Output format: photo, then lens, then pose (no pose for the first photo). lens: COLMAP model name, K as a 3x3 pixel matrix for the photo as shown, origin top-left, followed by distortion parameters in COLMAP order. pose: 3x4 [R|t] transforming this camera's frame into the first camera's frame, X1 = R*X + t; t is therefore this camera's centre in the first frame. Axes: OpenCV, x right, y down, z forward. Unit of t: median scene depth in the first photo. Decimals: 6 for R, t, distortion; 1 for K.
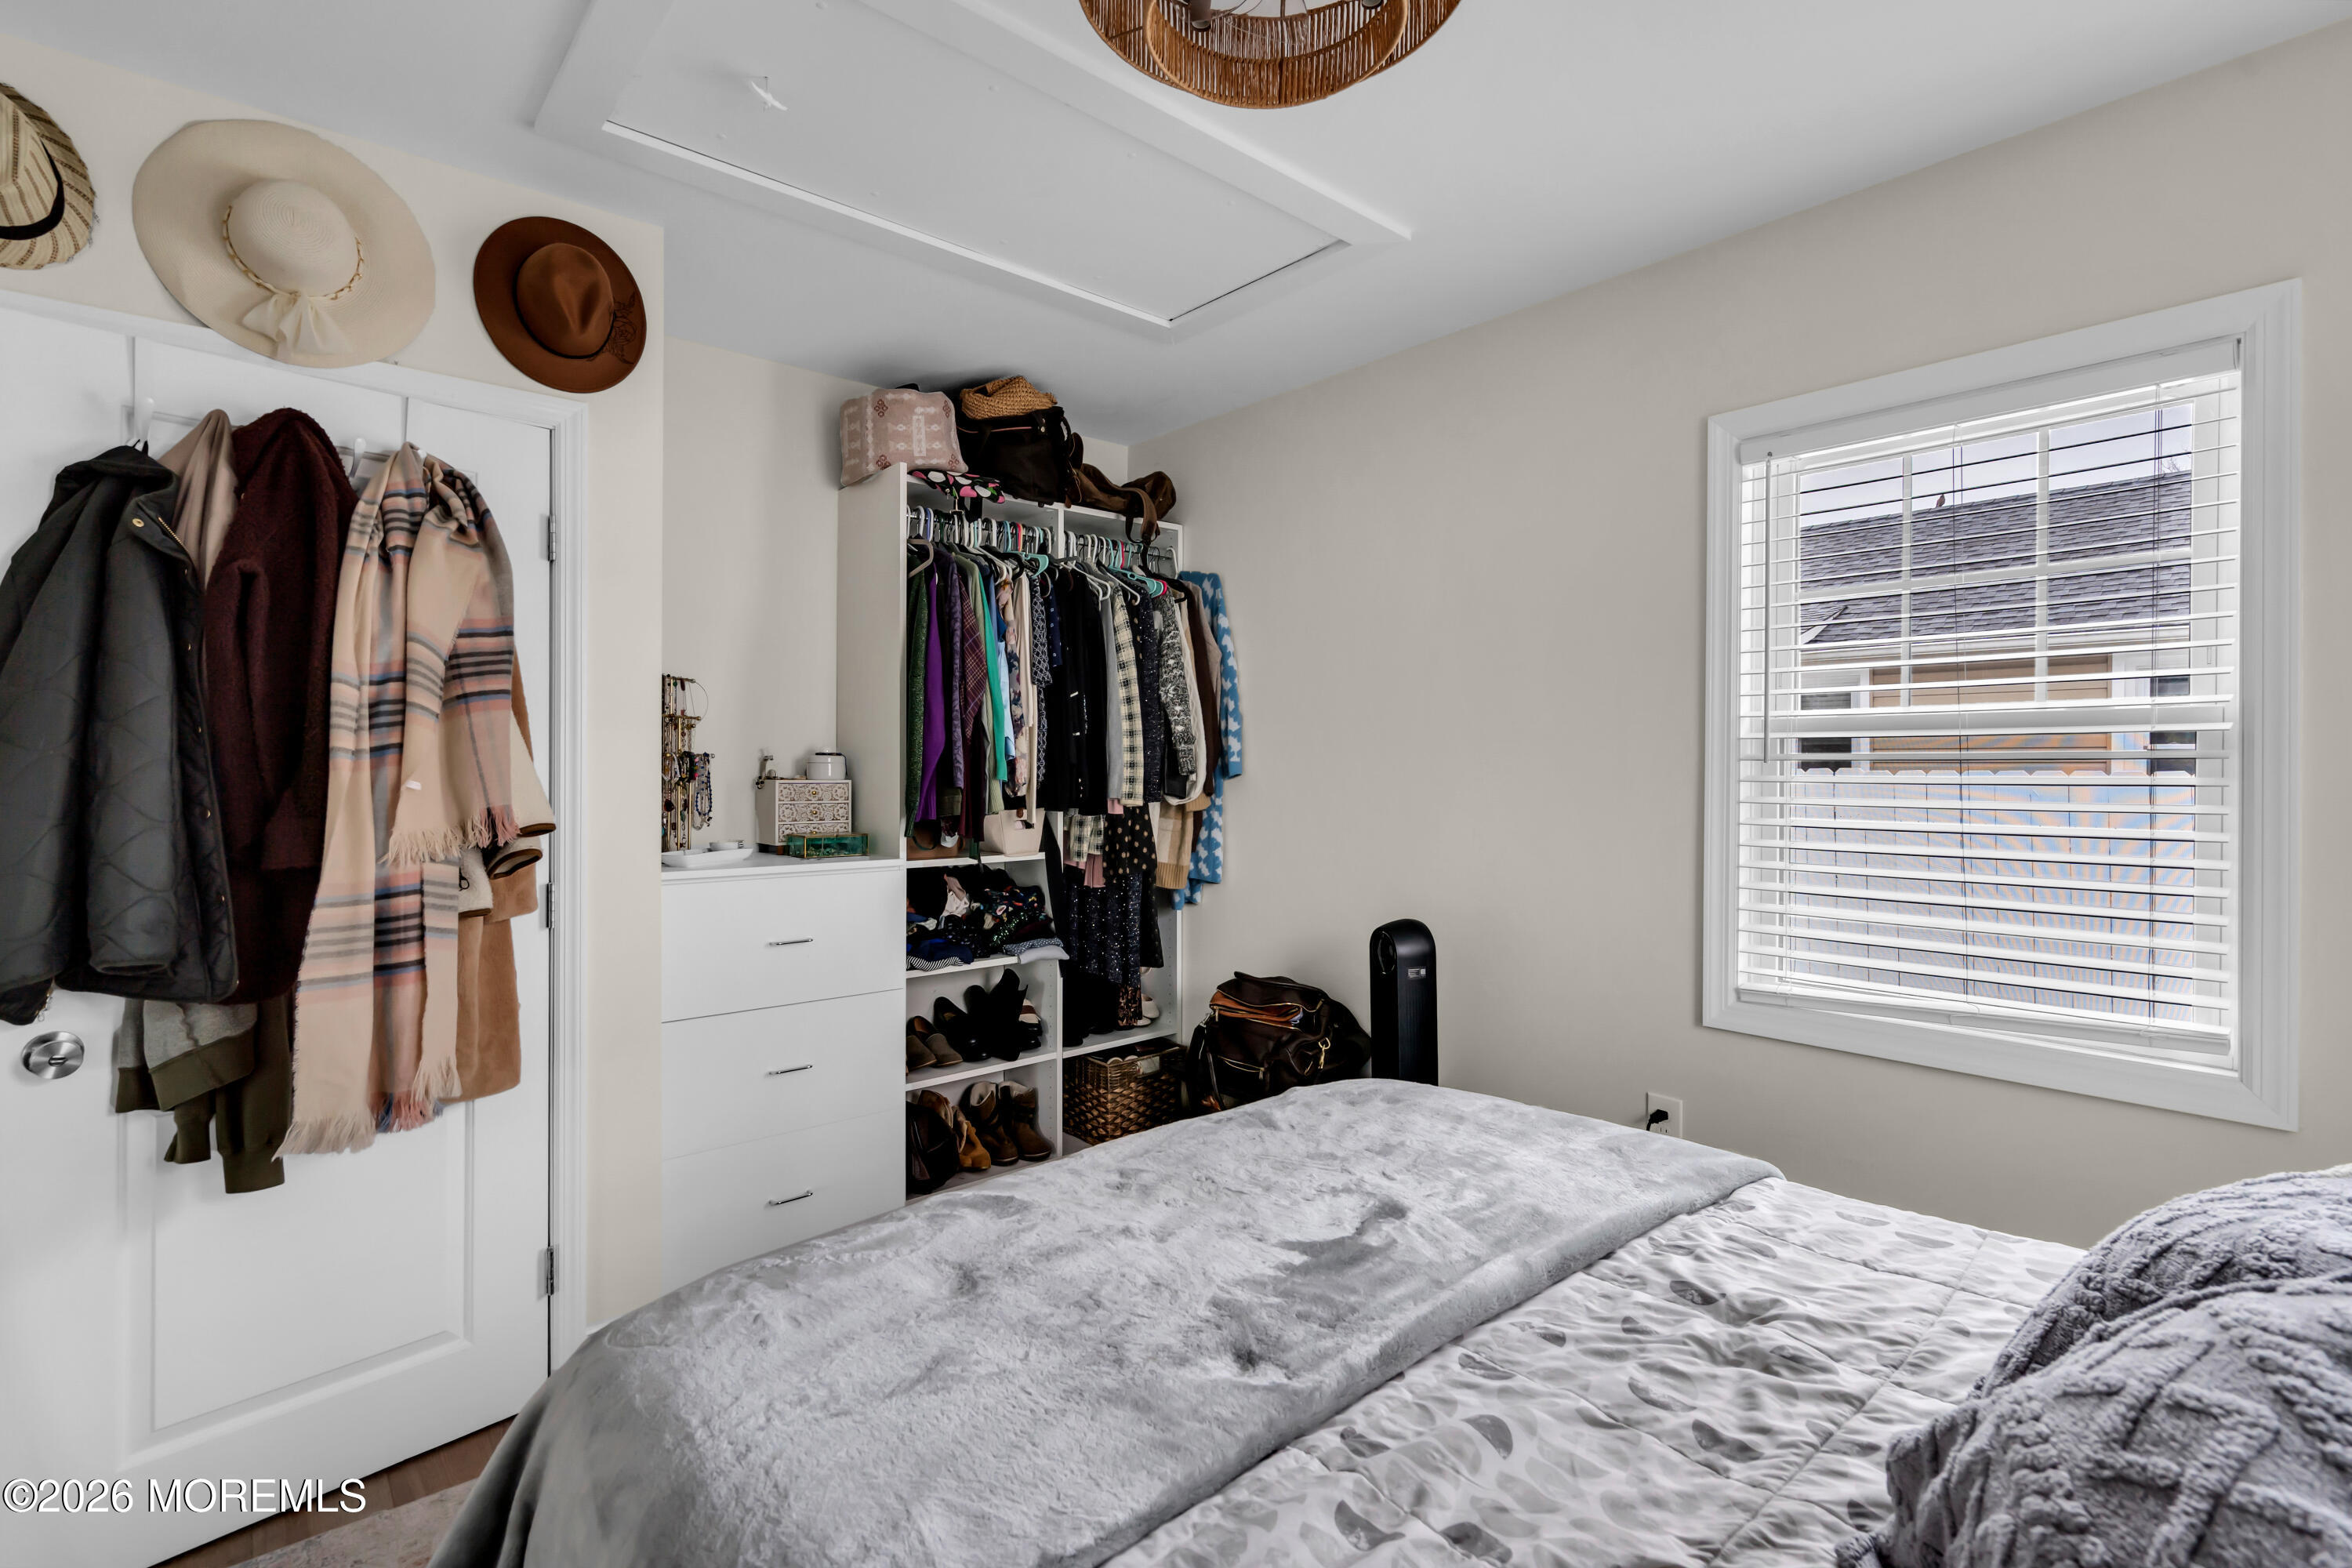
lens RADIAL K [[1078.8, 0, 1183.4], [0, 1078.8, 774.3], [0, 0, 1]] dist [-0.001229, 0.000137]
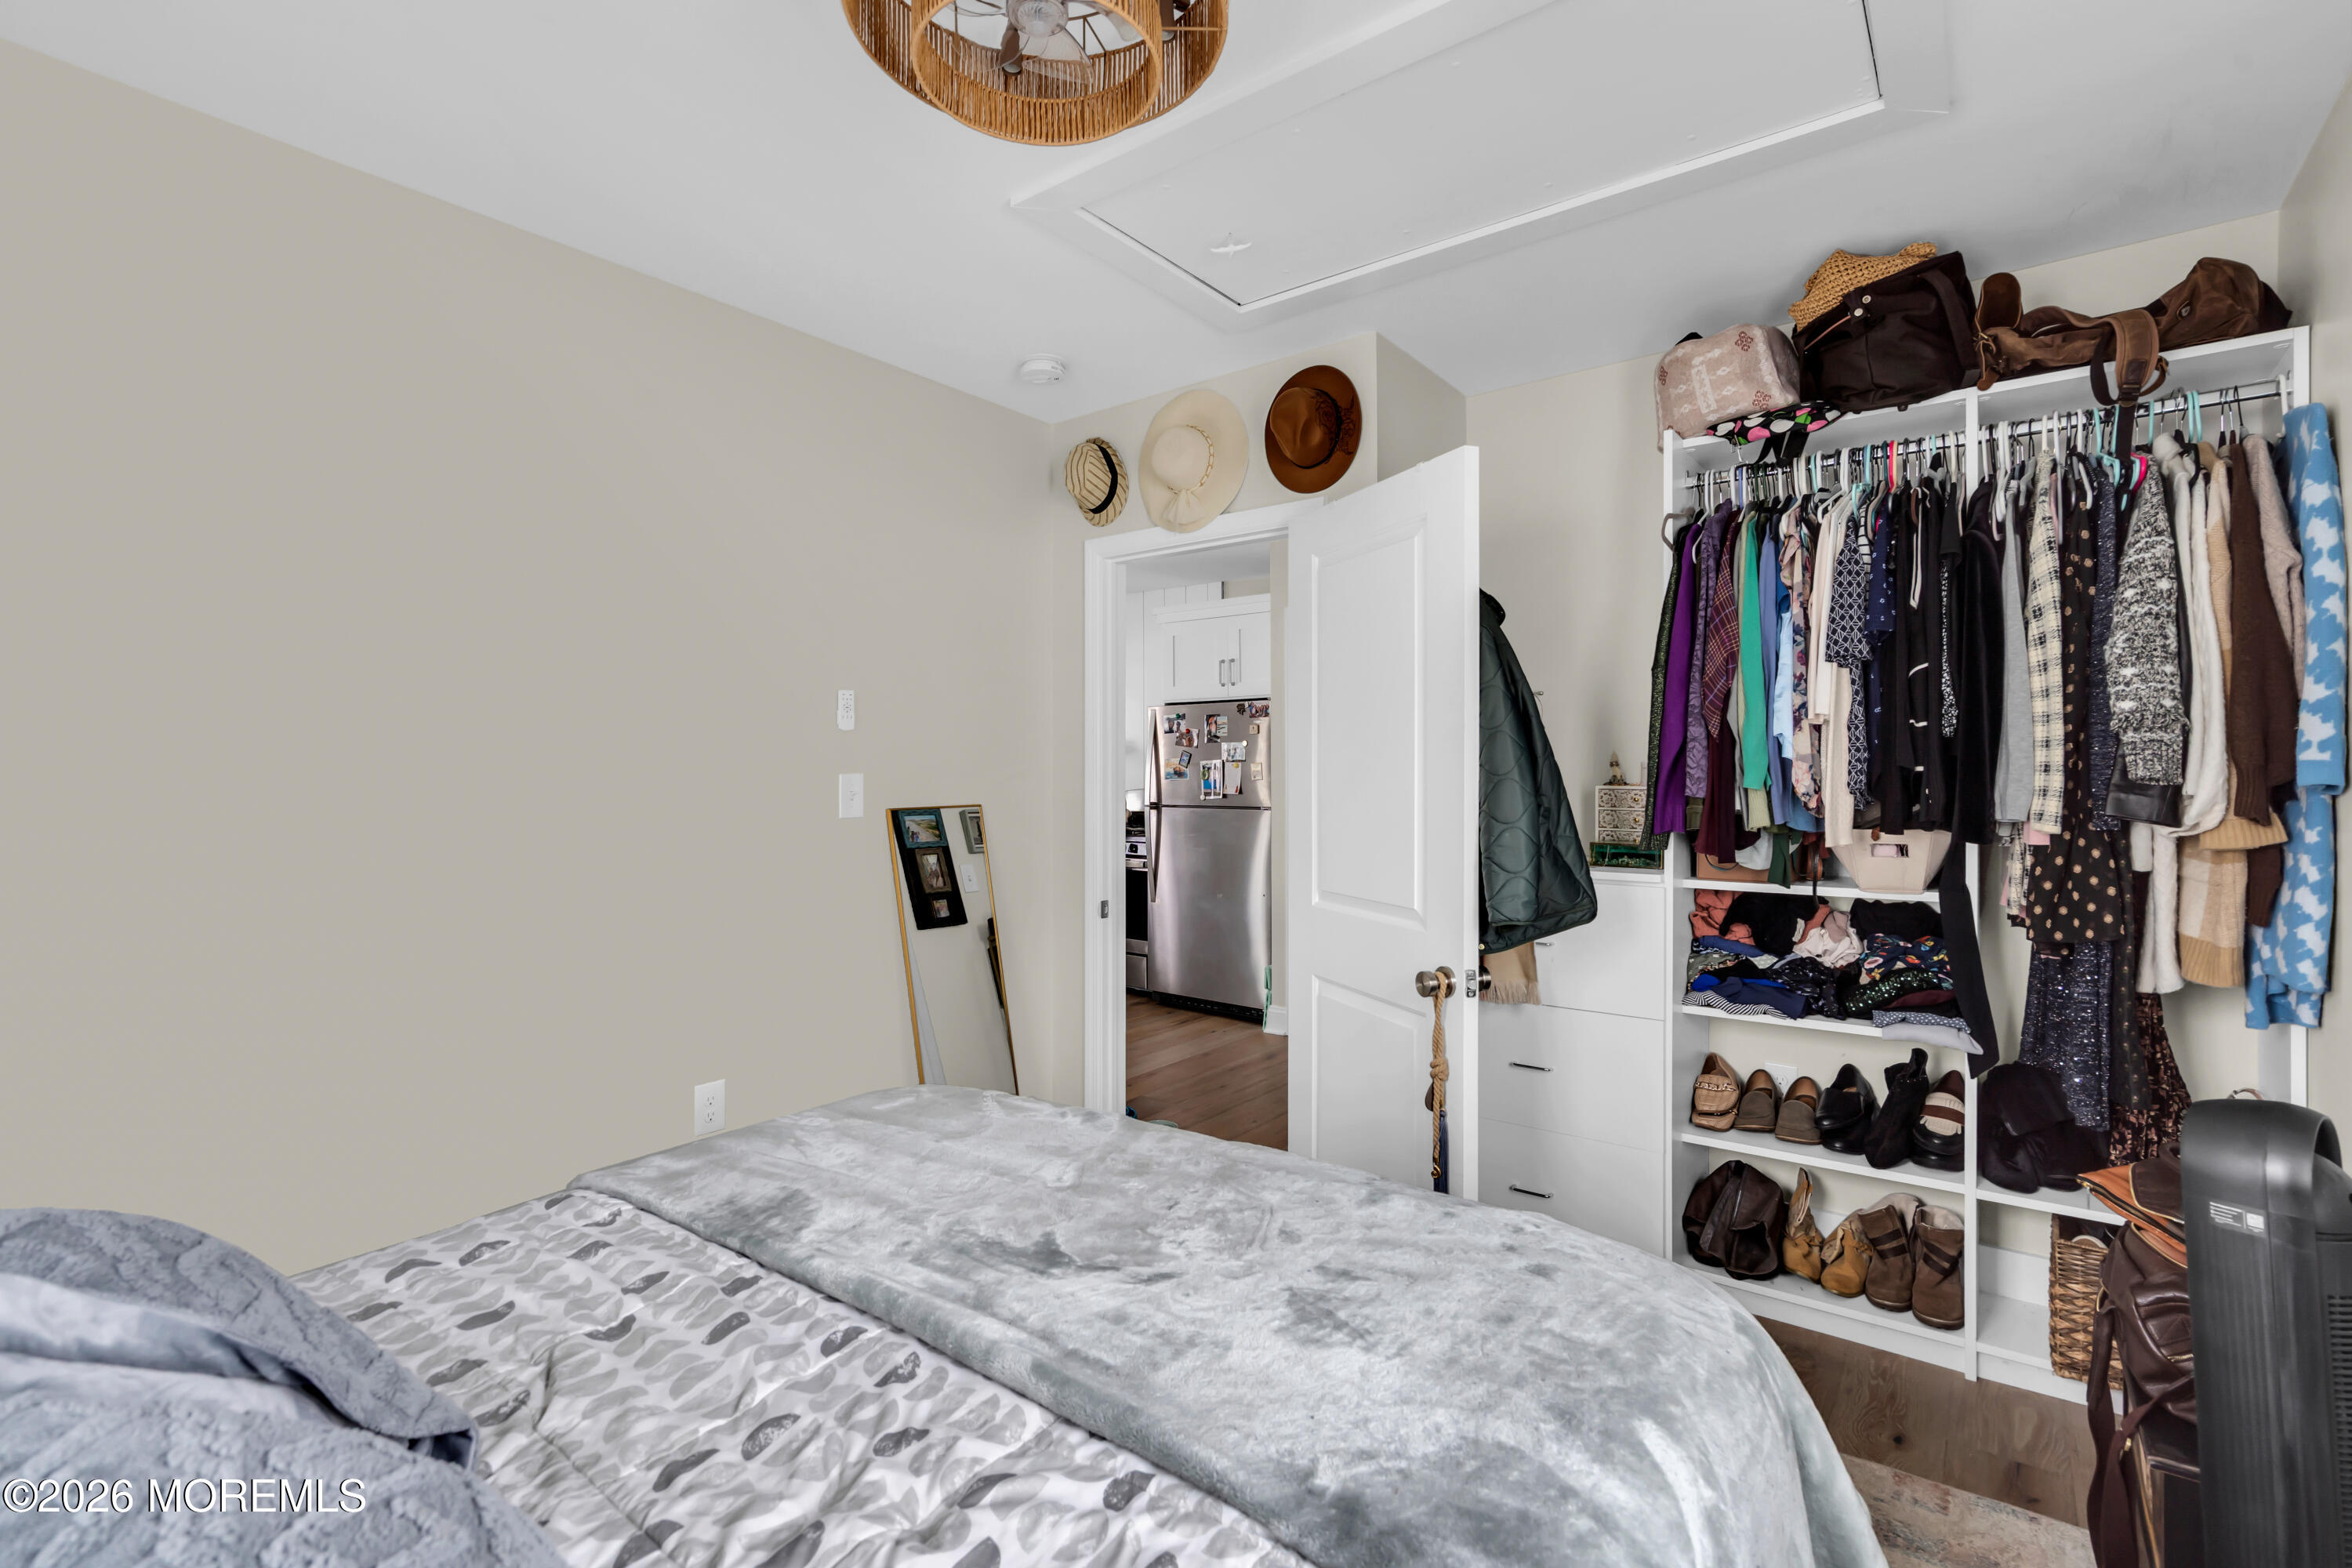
lens RADIAL K [[1078.8, 0, 1183.4], [0, 1078.8, 774.3], [0, 0, 1]] dist [-0.001229, 0.000137]
pose [[0.197144, 0.001451, -0.980373, 0.520839], [-0.005907, 0.999983, 0.000293, -0.002526], [0.980357, 0.005733, 0.197149, 0.421330]]
